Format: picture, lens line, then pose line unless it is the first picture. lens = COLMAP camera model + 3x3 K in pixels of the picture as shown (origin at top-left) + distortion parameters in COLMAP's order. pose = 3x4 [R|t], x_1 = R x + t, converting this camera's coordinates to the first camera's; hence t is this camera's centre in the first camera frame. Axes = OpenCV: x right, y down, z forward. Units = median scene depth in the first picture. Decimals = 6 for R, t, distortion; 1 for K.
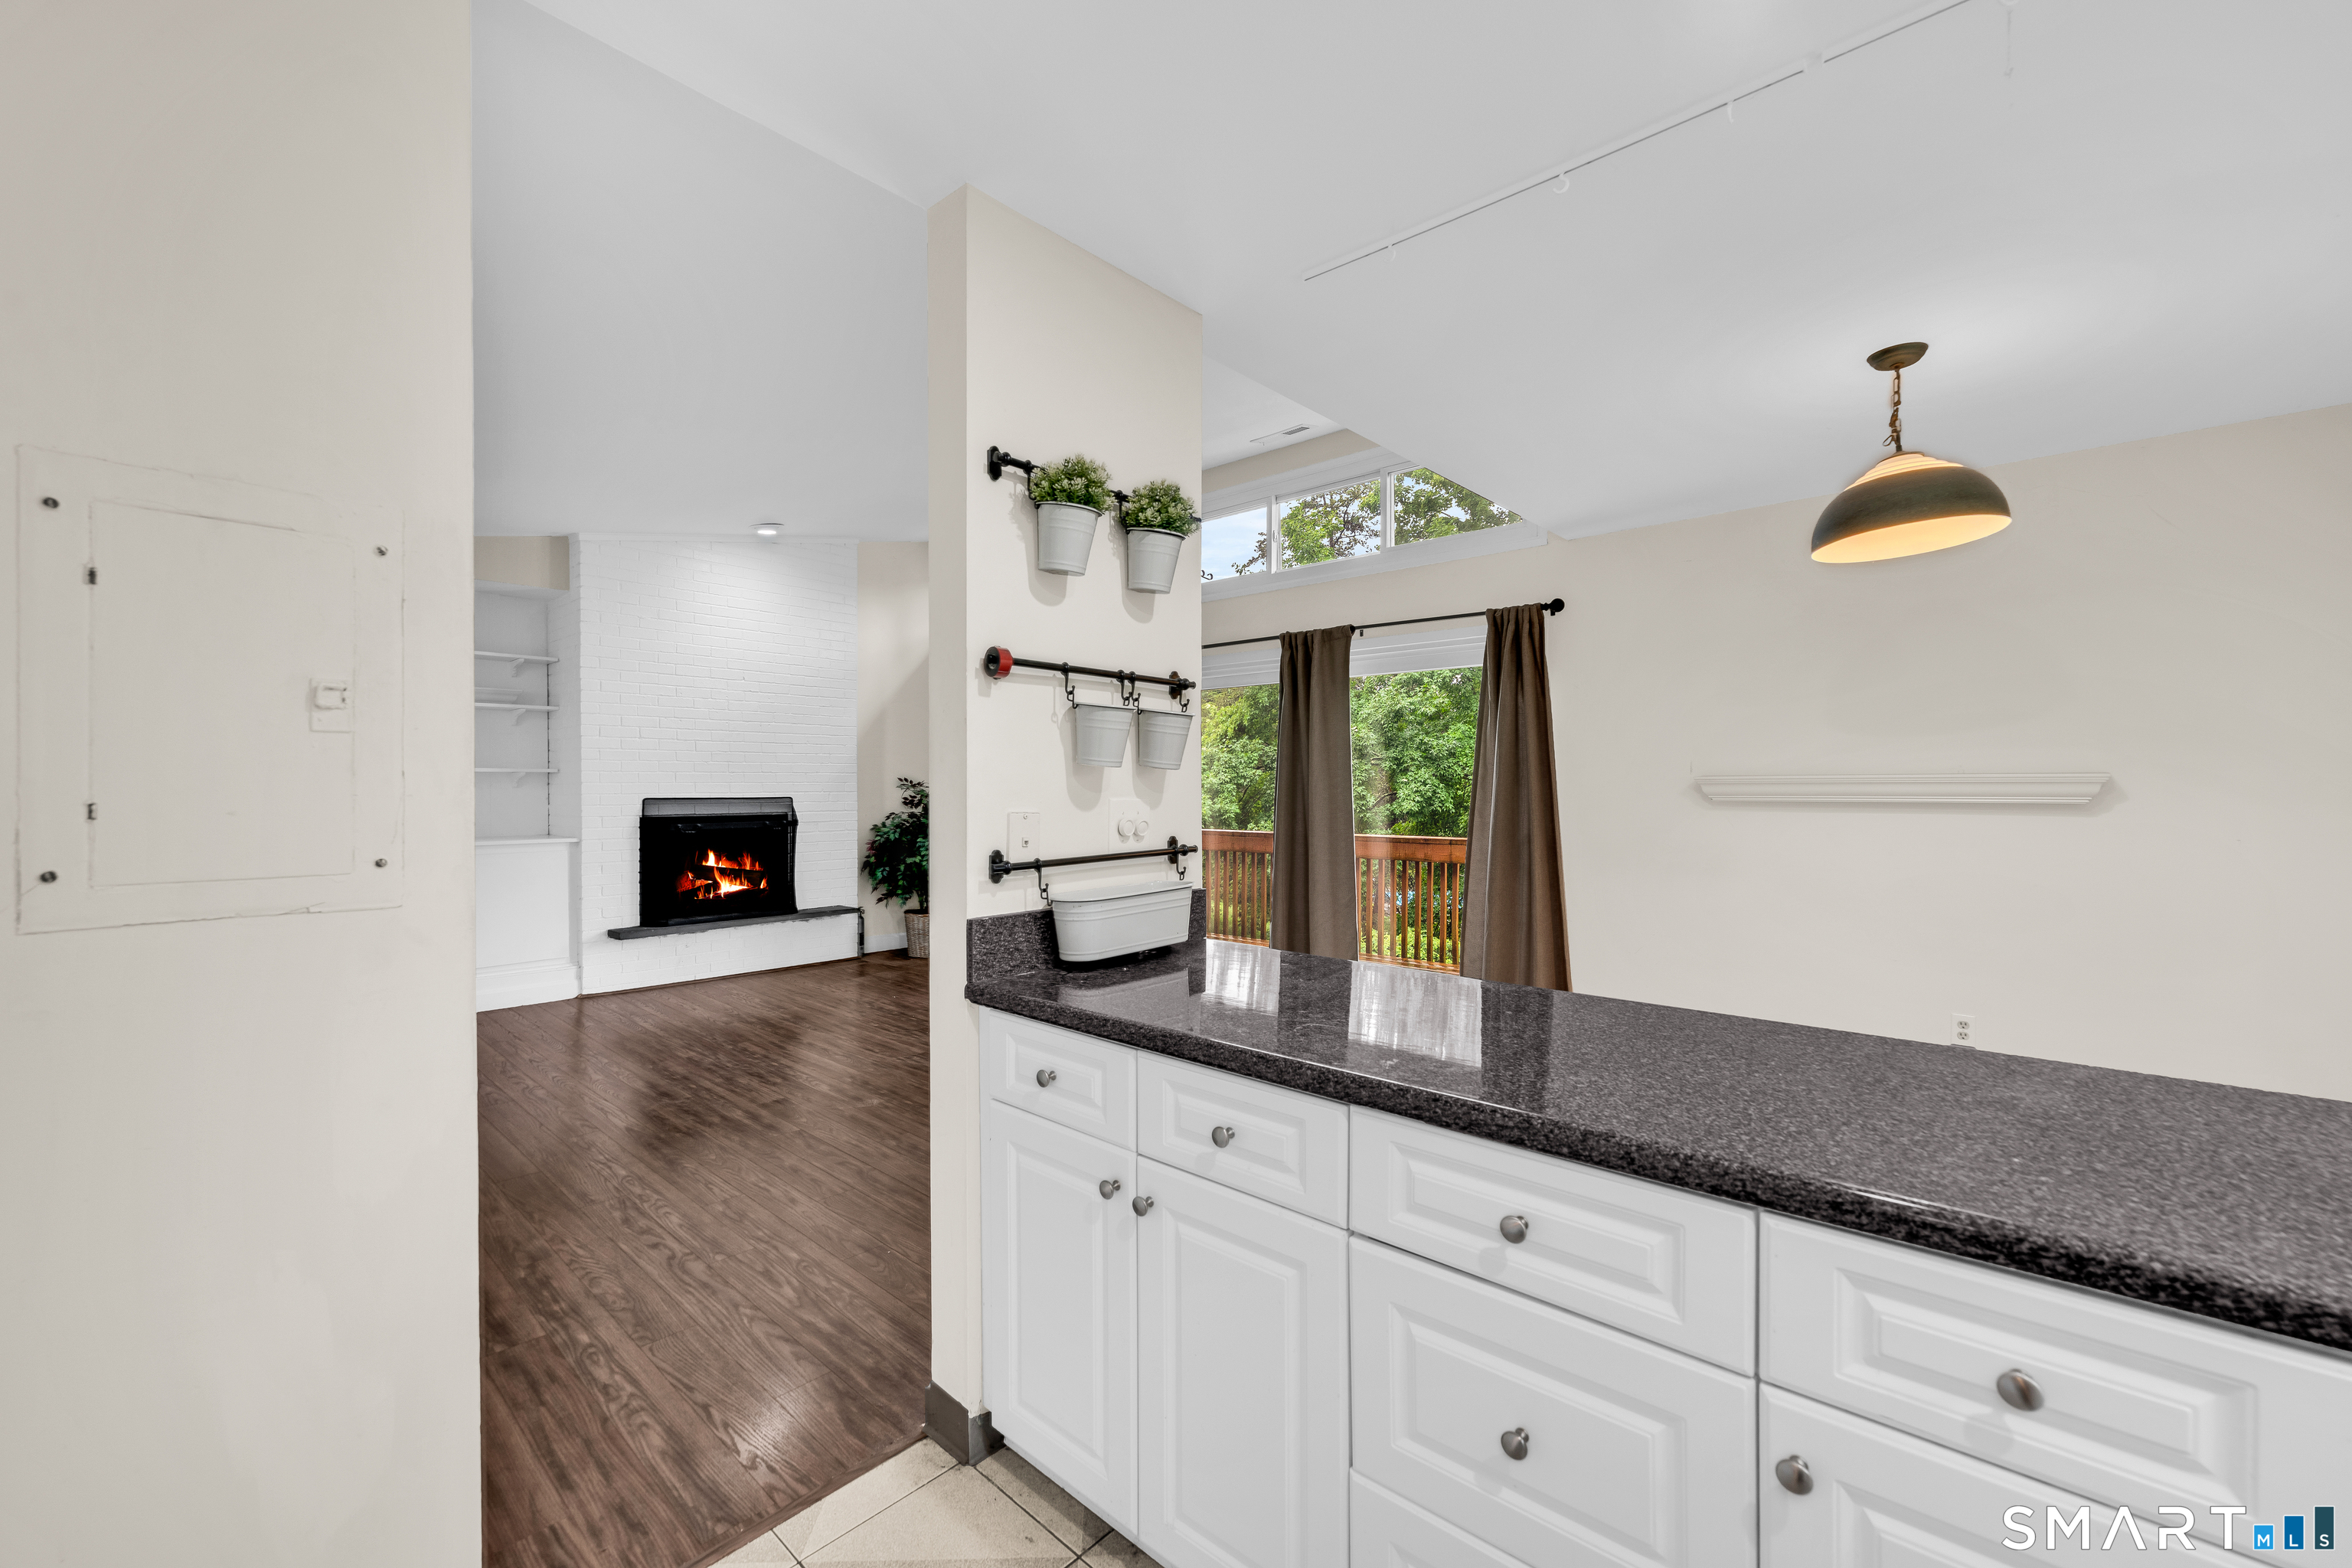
lens RADIAL K [[963.7, 0, 1174.5], [0, 963.7, 777.3], [0, 0, 1]] dist [-0.001295, 0.000039]
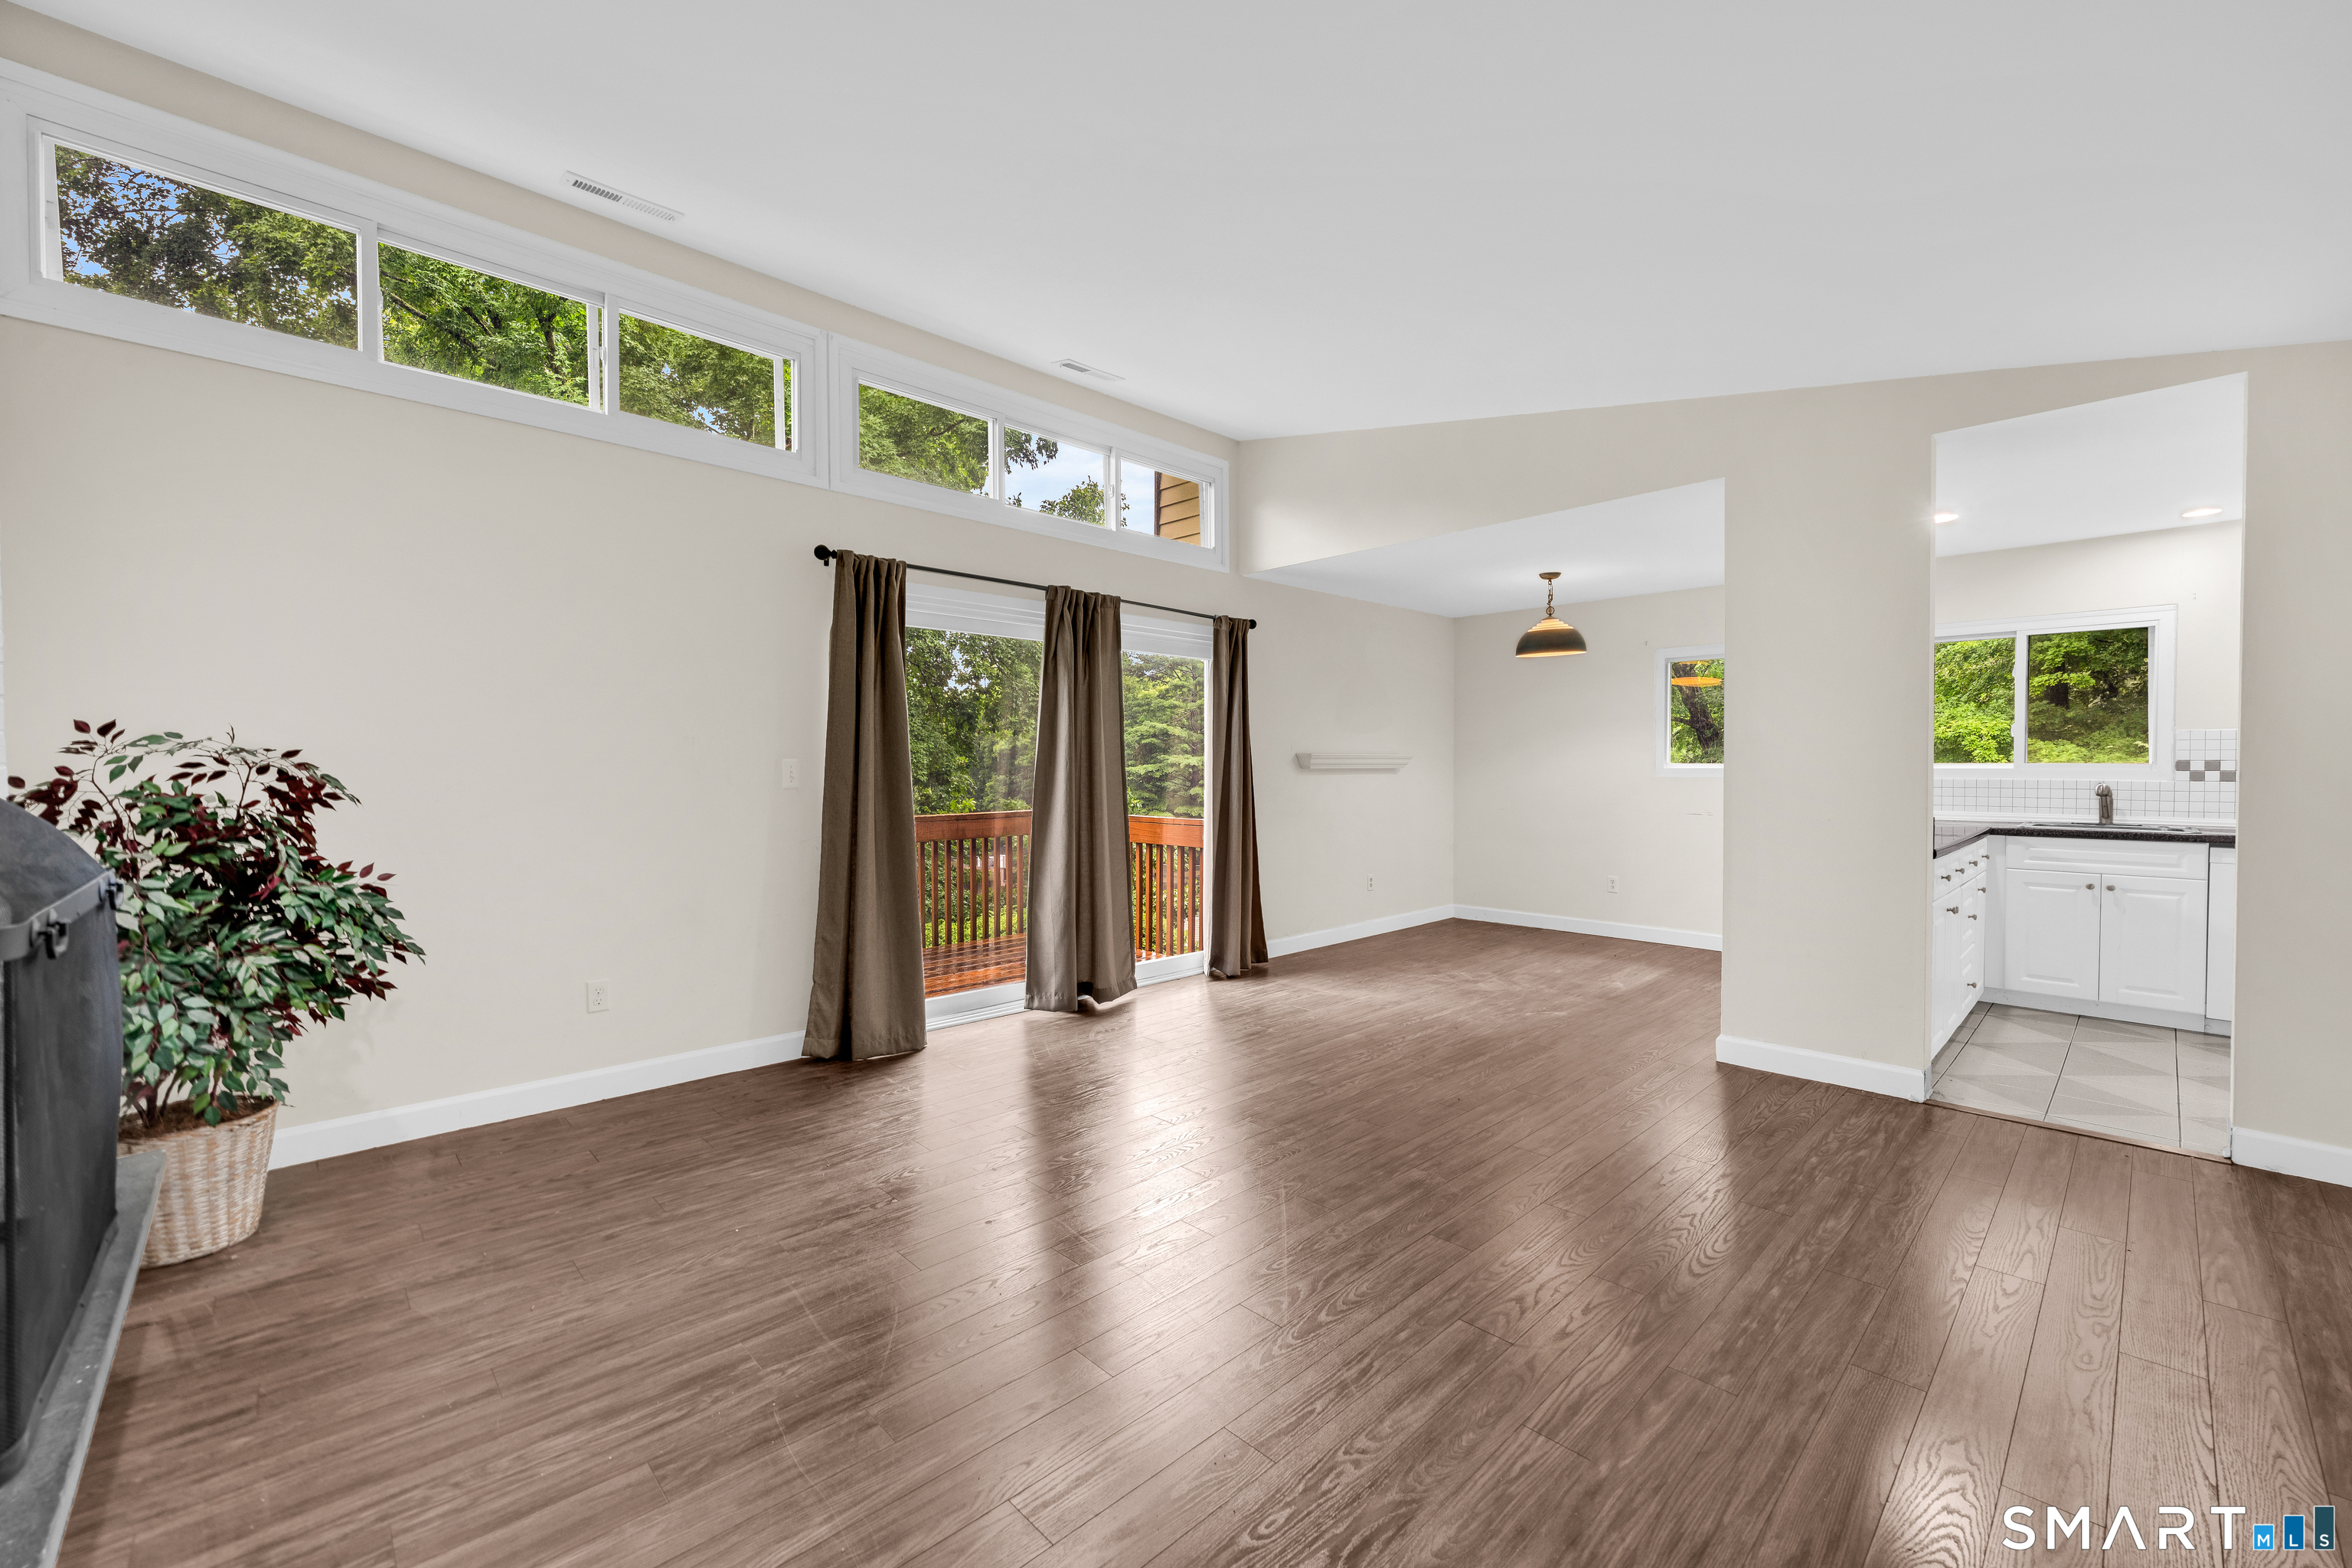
lens RADIAL K [[943.3, 0, 1212.5], [0, 943.3, 780.0], [0, 0, 1]] dist [-0.000952, 0.000085]
pose [[0.042350, -0.013030, 0.999018, -0.636663], [-0.004041, 0.999905, 0.013213, 0.014821], [-0.999095, -0.004596, 0.042294, 0.691355]]
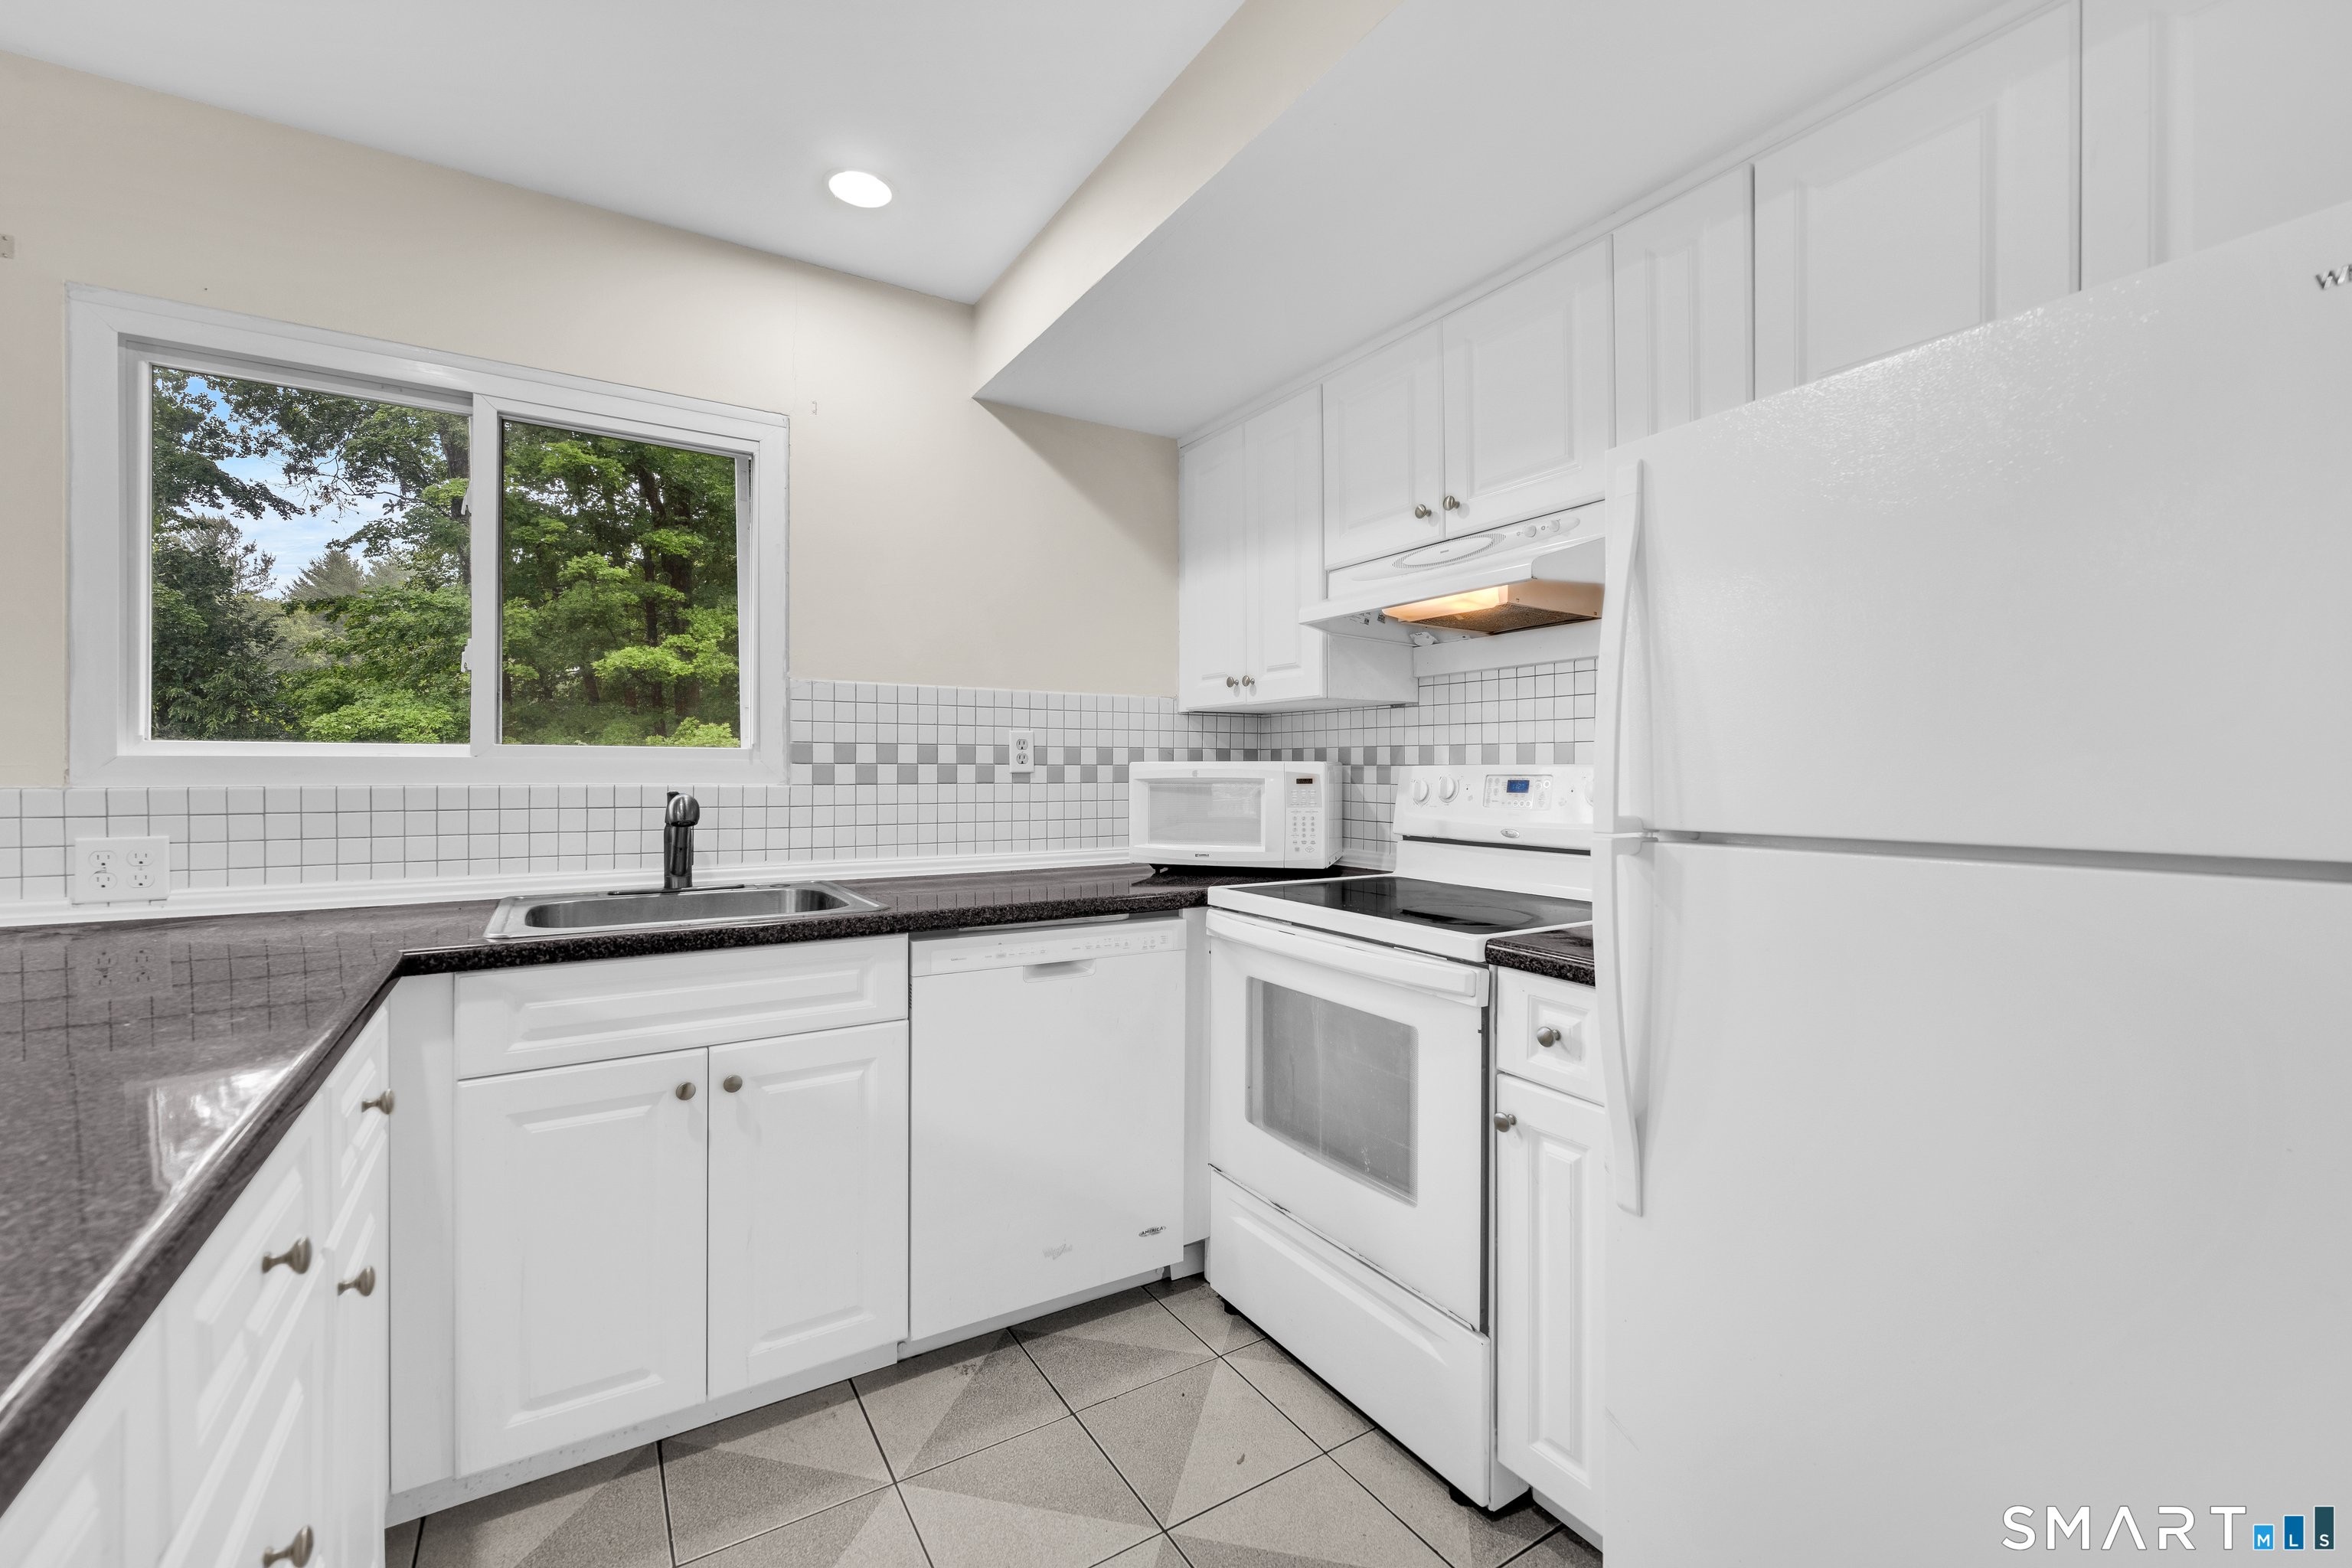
lens RADIAL K [[963.7, 0, 1174.5], [0, 963.7, 777.3], [0, 0, 1]] dist [-0.001295, 0.000039]
pose [[-0.964243, -0.004046, 0.264989, -0.080370], [-0.003051, 0.999987, 0.004164, 0.017548], [-0.265002, 0.003207, -0.964242, 0.262394]]
